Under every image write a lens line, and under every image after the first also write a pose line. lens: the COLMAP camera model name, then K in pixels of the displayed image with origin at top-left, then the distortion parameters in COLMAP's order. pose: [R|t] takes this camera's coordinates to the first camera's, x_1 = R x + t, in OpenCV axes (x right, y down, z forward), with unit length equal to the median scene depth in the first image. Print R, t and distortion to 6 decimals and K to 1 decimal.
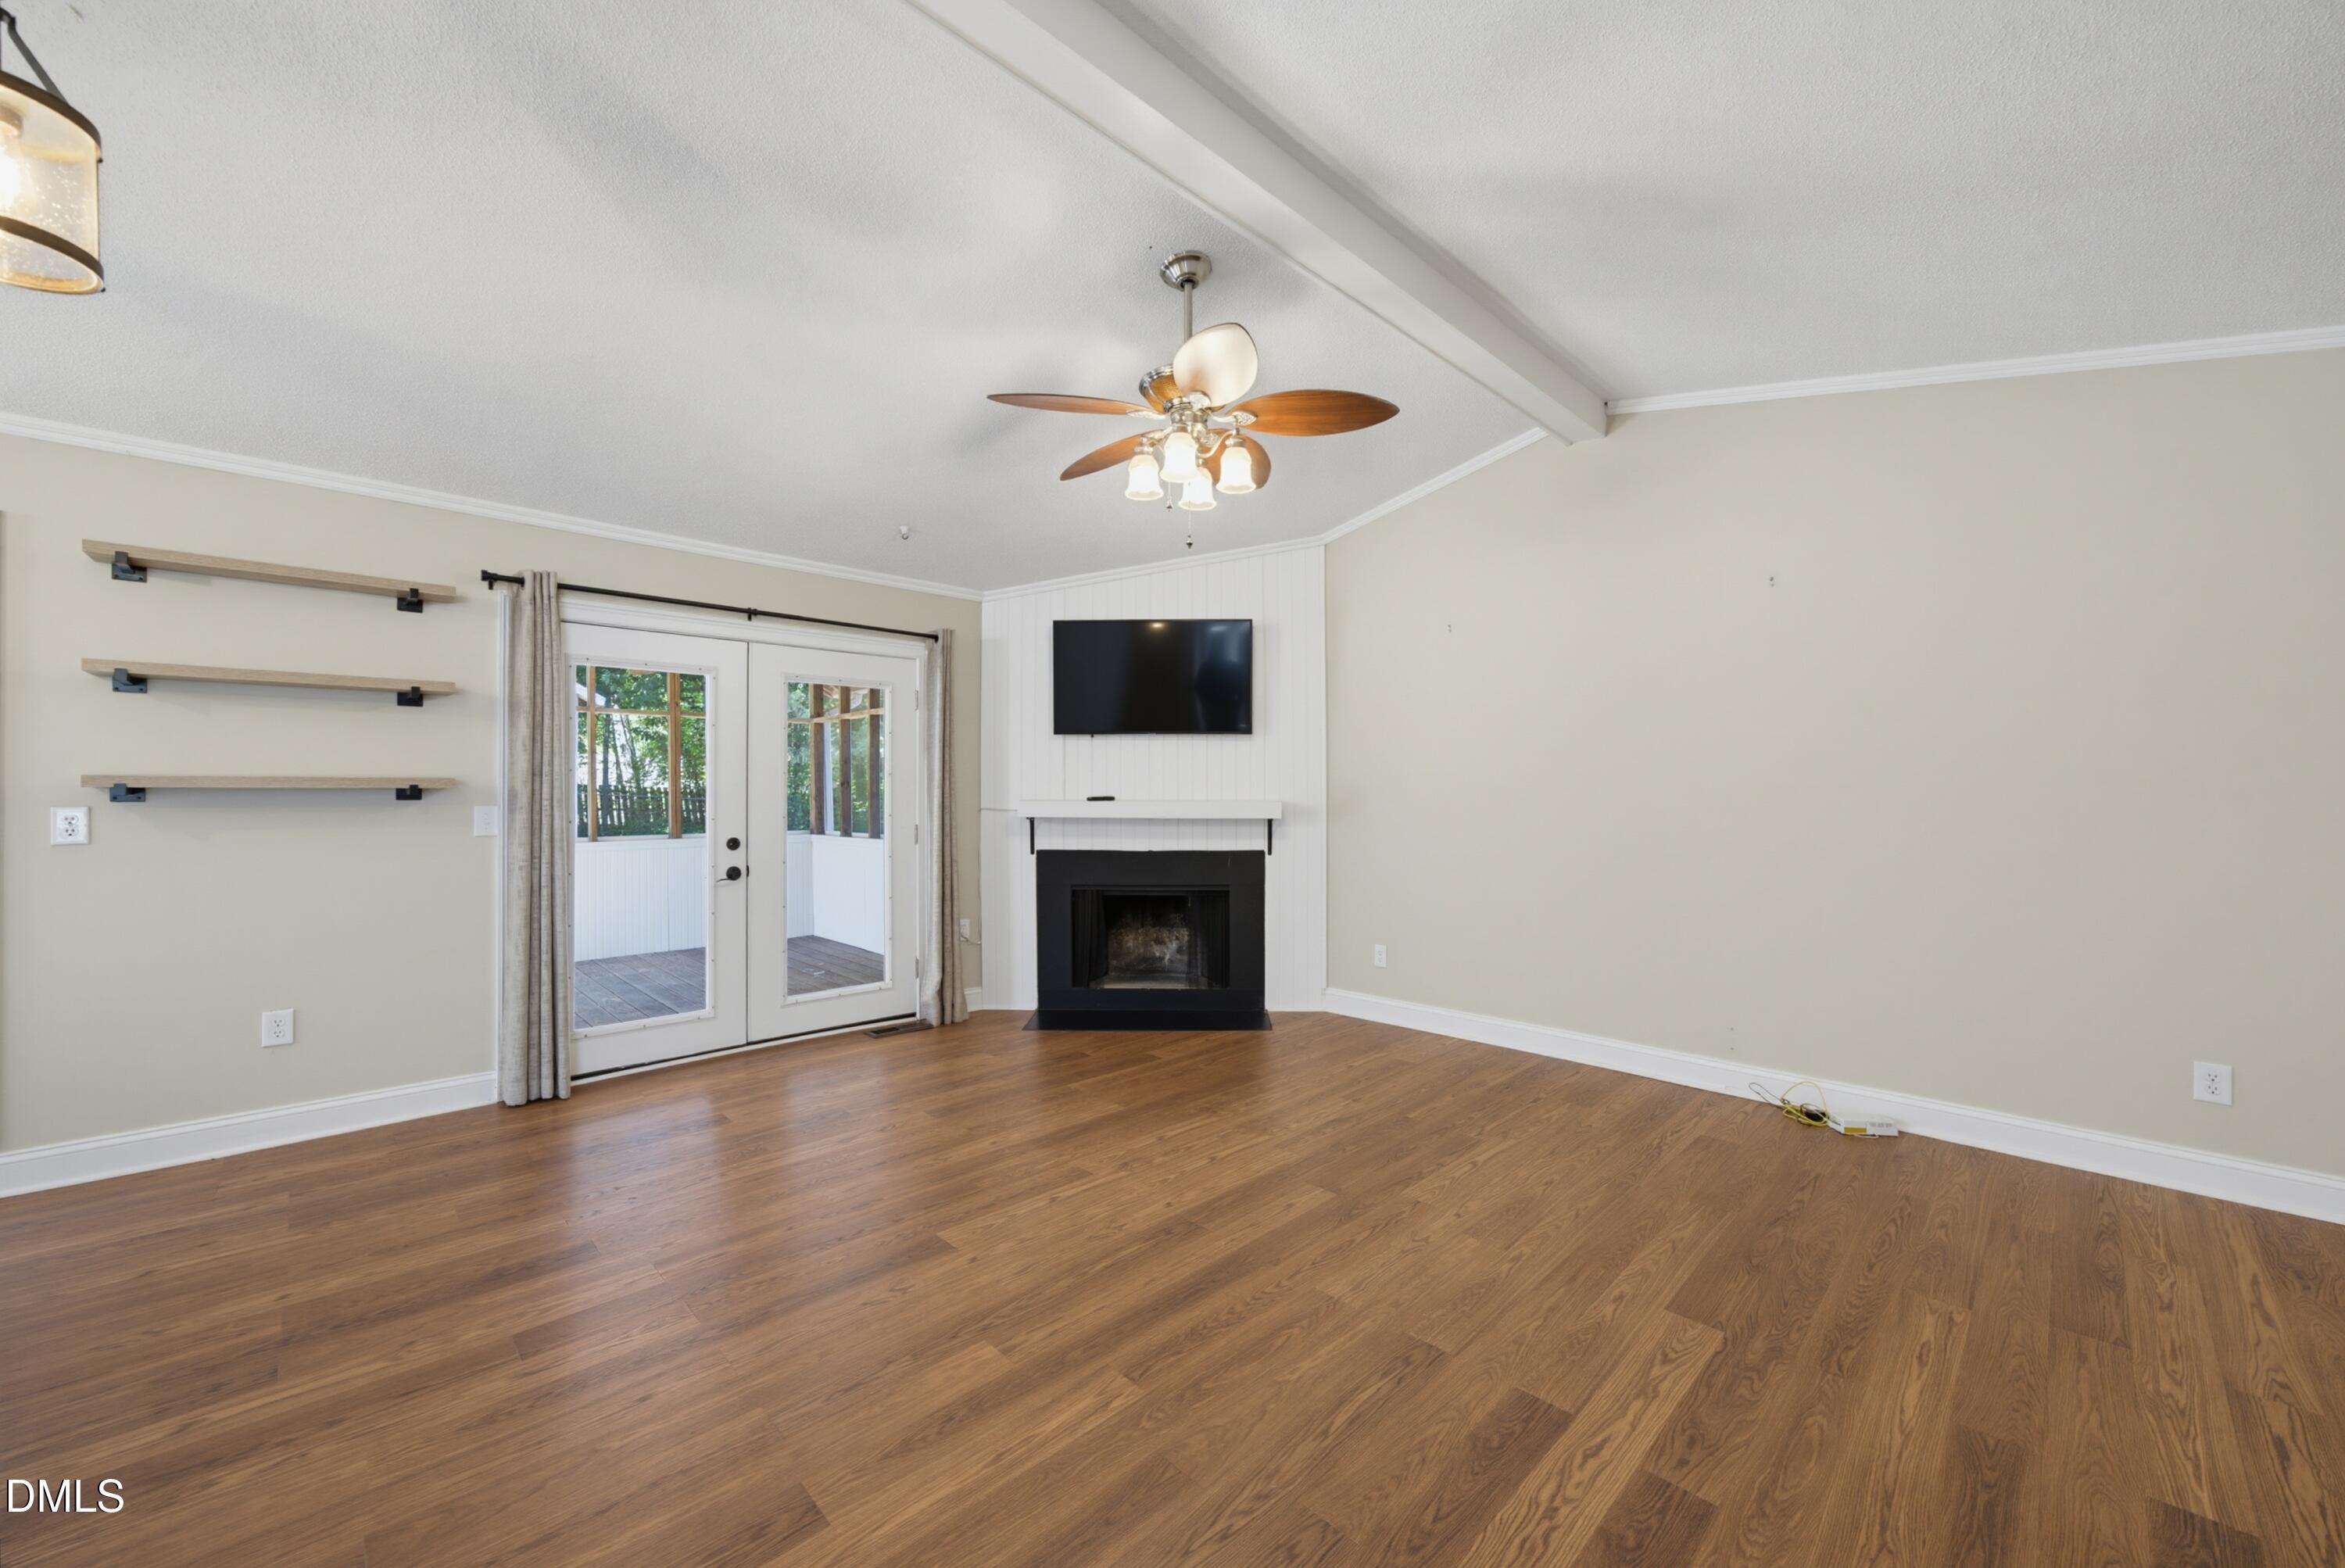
lens RADIAL K [[901.5, 0, 1167.0], [0, 901.5, 794.1], [0, 0, 1]] dist [-0.000713, -0.000034]
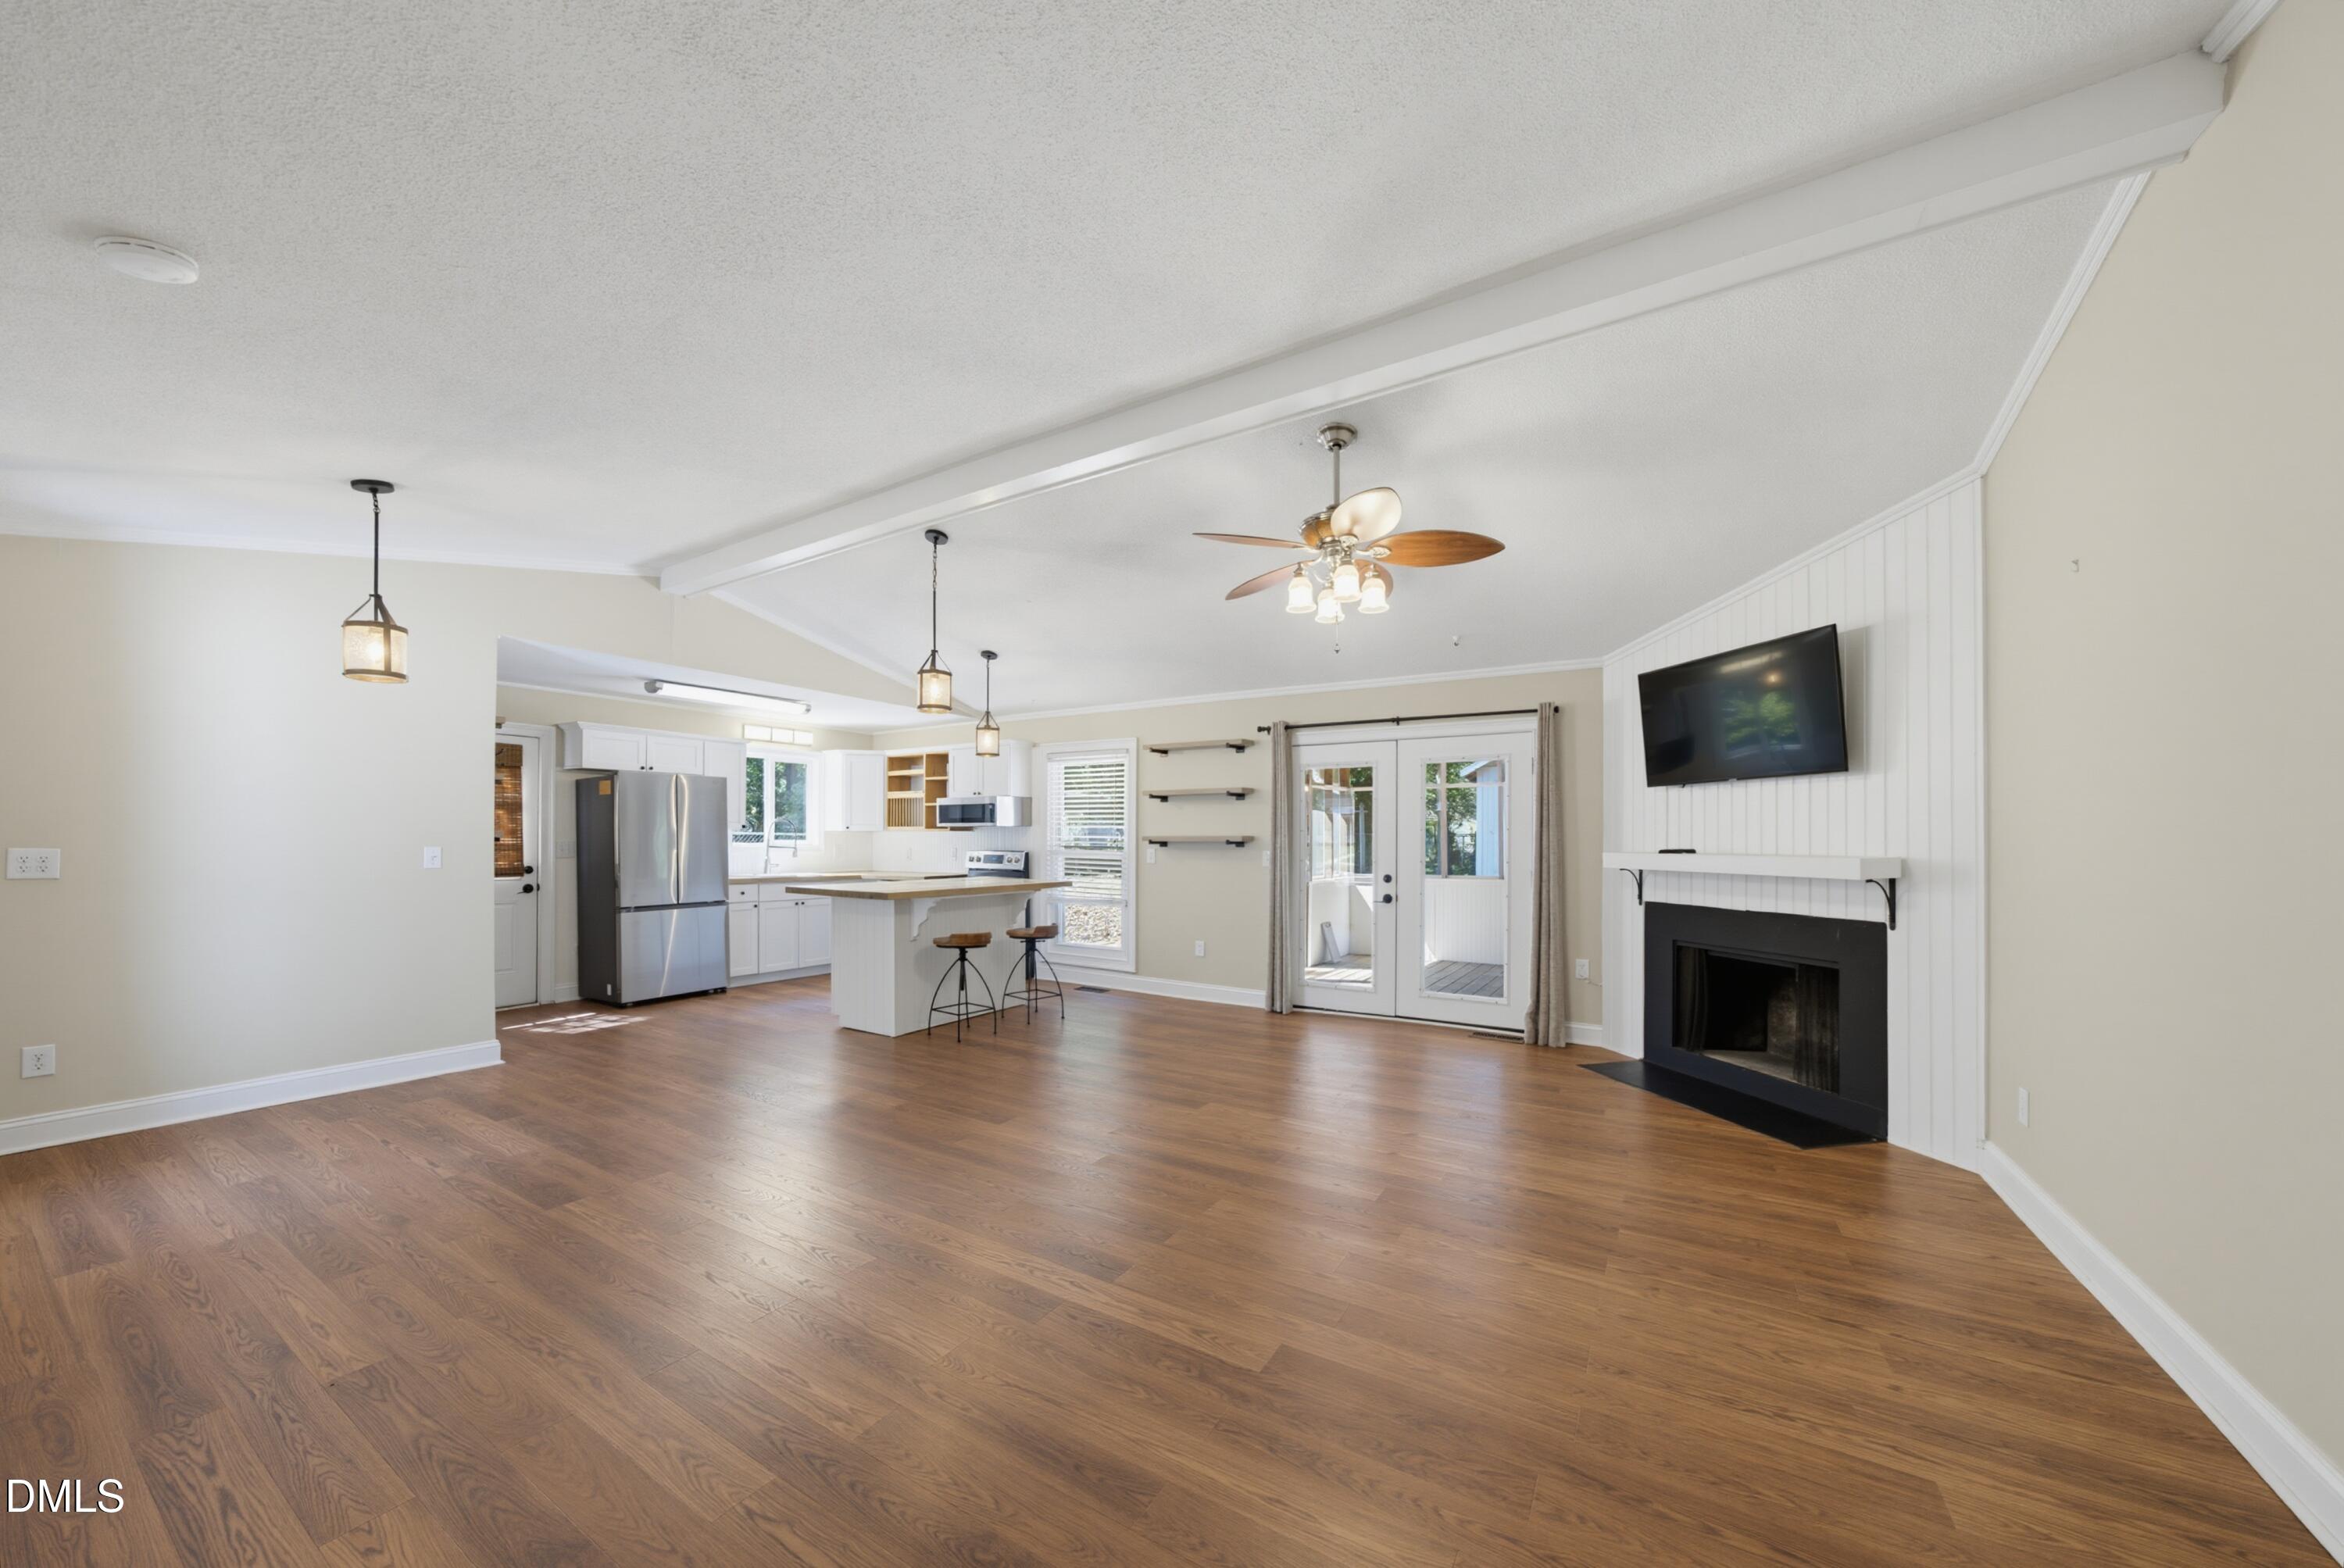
lens RADIAL K [[813.5, 0, 1171.7], [0, 813.5, 838.5], [0, 0, 1]] dist [-0.000644, 0.000263]
pose [[0.237996, -0.002397, -0.971263, 0.723782], [-0.002256, 0.999993, -0.003021, -0.003659], [0.971264, 0.002910, 0.237989, 0.330016]]
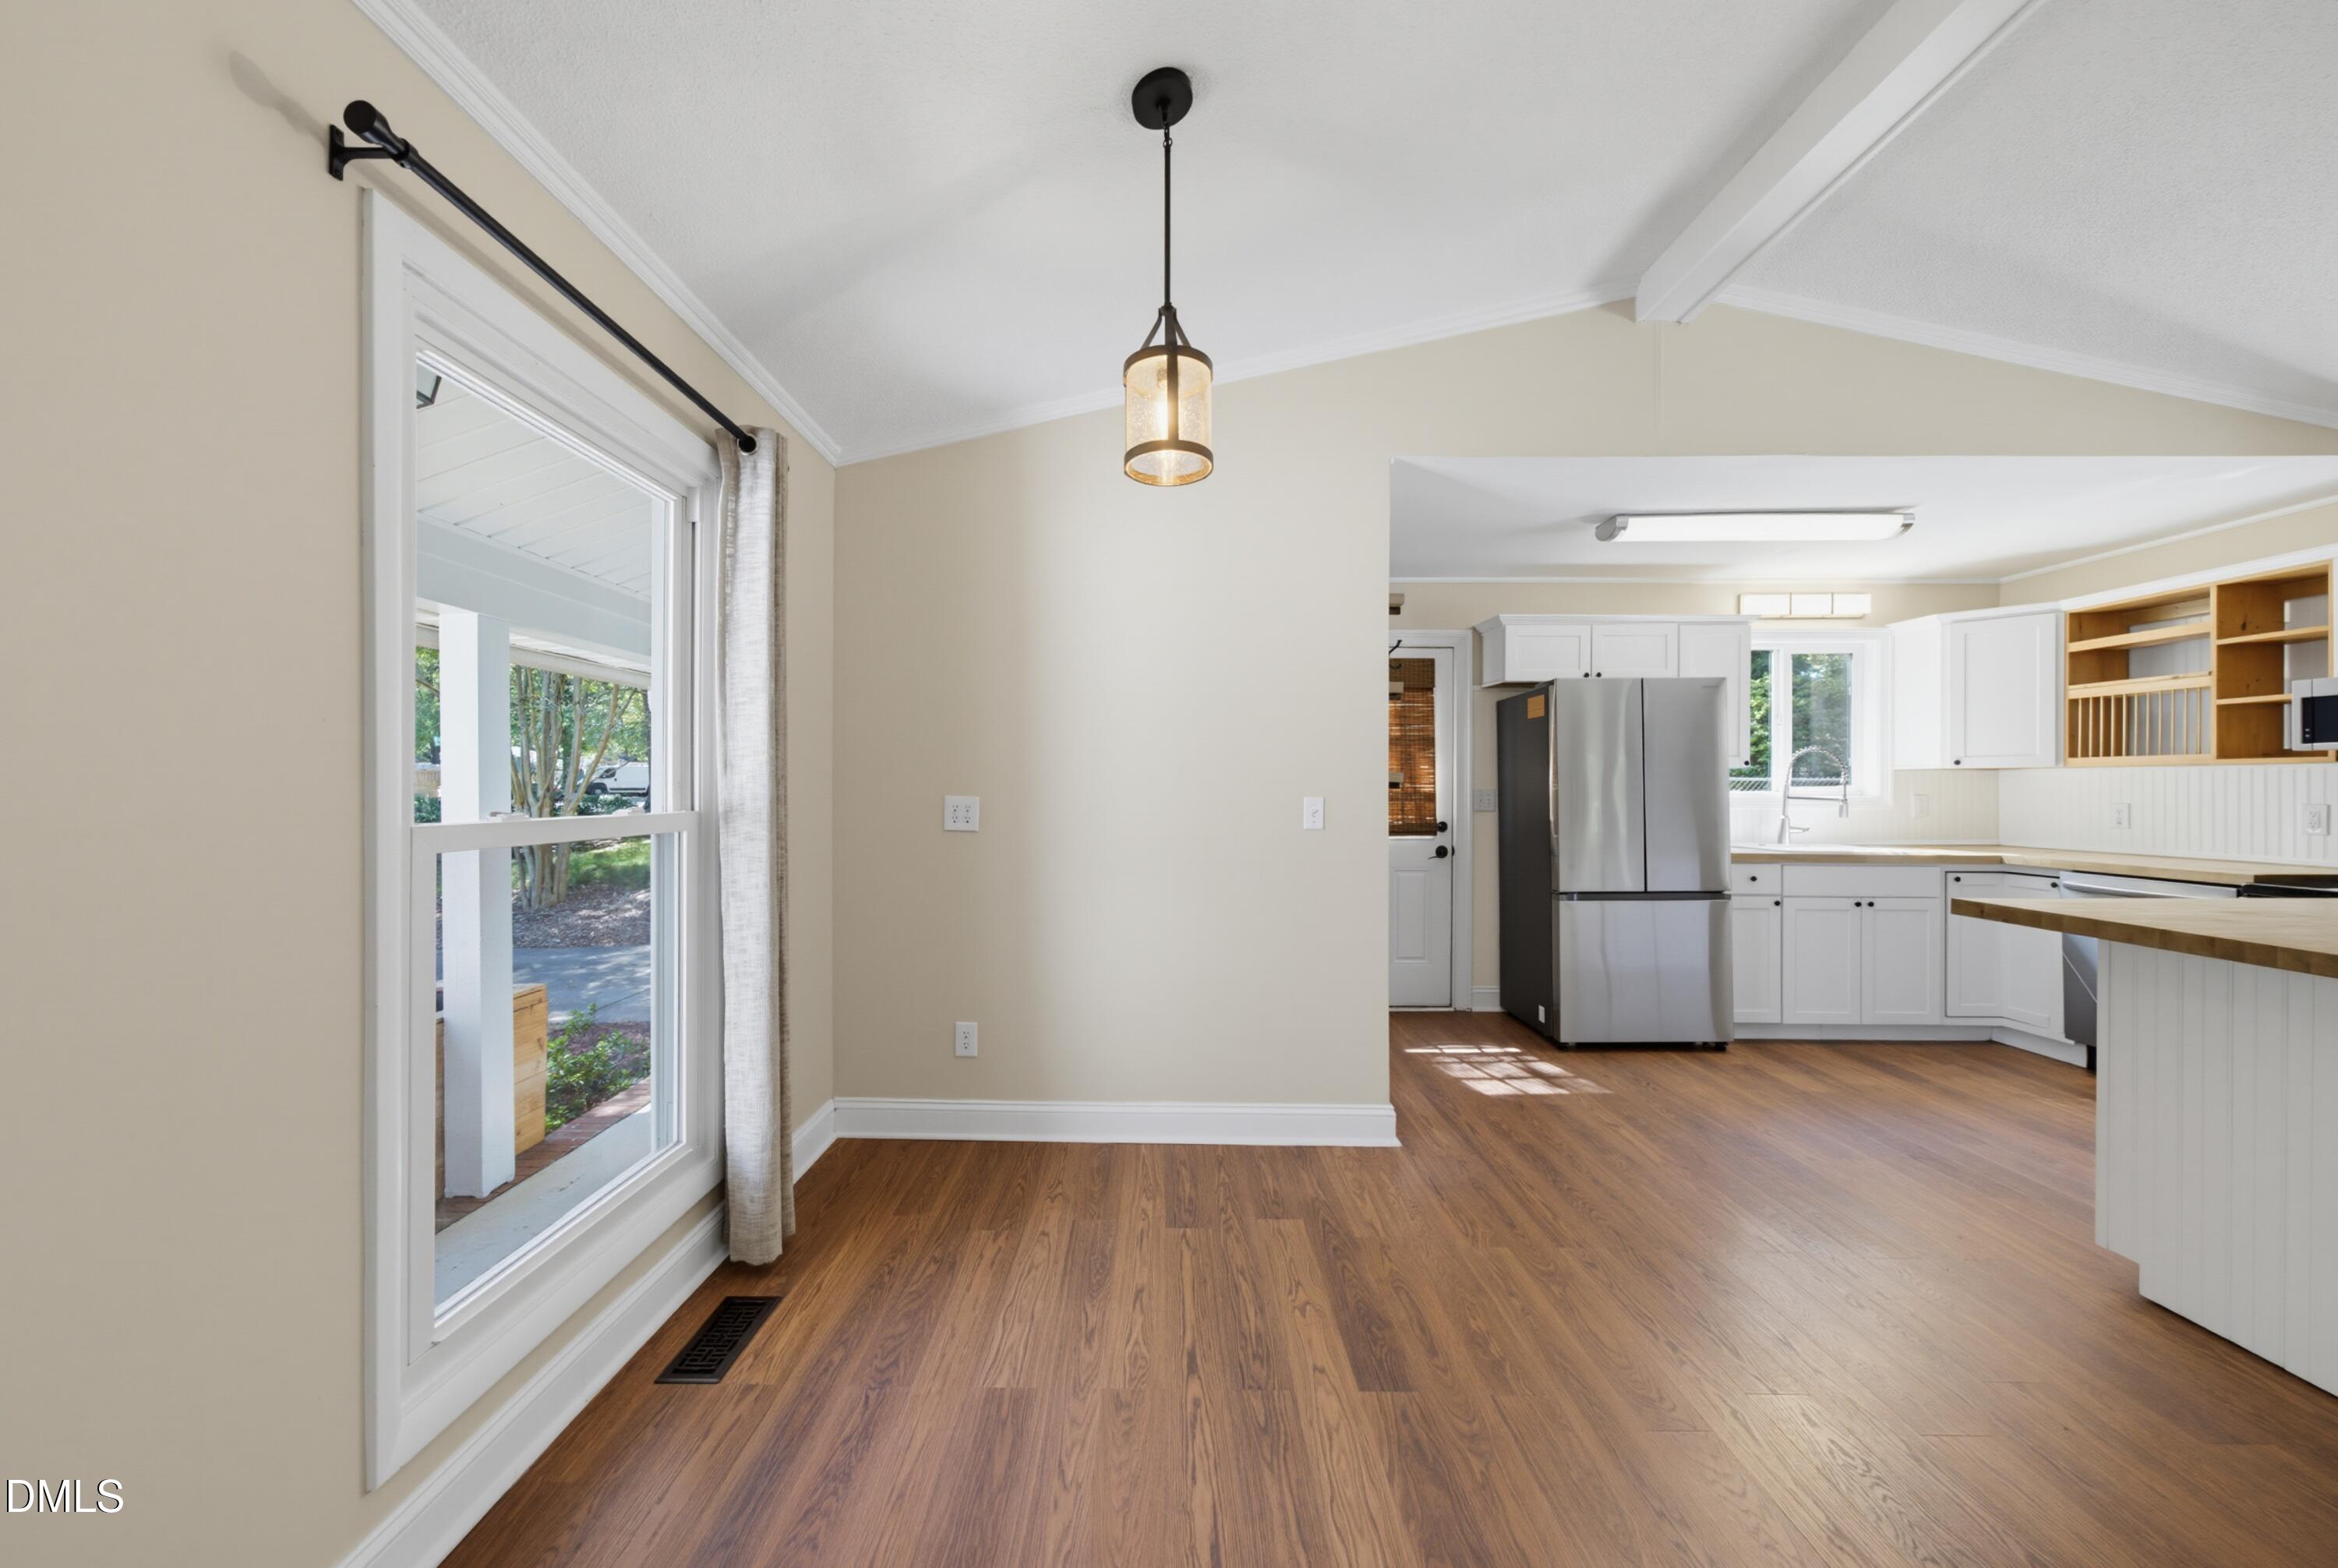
lens RADIAL K [[812.9, 0, 1158.0], [0, 812.9, 790.1], [0, 0, 1]] dist [0.000207, 0.000115]
pose [[-0.703072, 0.002568, -0.711114, 0.107642], [-0.001256, 0.999987, 0.004853, -0.002788], [0.711117, 0.004305, -0.703060, 0.066924]]
